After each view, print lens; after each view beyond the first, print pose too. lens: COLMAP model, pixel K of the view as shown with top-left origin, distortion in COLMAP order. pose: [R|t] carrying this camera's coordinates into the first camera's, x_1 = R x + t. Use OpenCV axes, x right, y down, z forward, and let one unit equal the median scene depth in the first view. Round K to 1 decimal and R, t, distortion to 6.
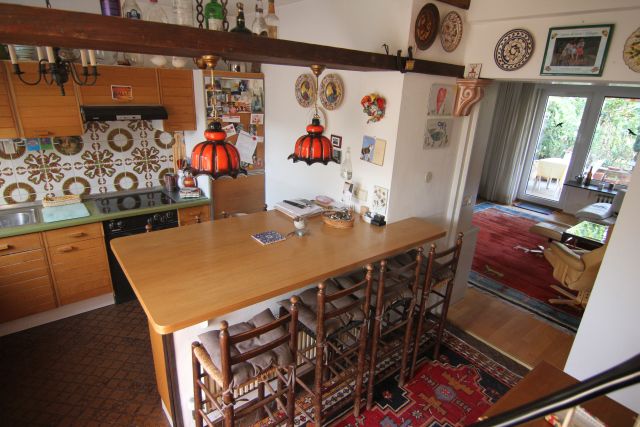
lens RADIAL K [[356.2, 0, 321.9], [0, 356.2, 212.0], [0, 0, 1]] dist [-0.011981, -0.001196]
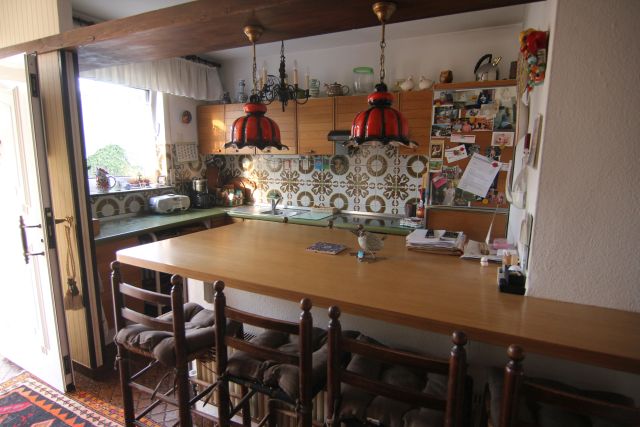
lens RADIAL K [[356.2, 0, 319.1], [0, 356.2, 214.5], [0, 0, 1]] dist [-0.011981, -0.001196]
pose [[0.425480, 0.105353, -0.898814, 0.349577], [-0.287011, 0.957636, -0.023618, 0.017154], [0.858249, 0.268018, 0.437693, 0.406479]]
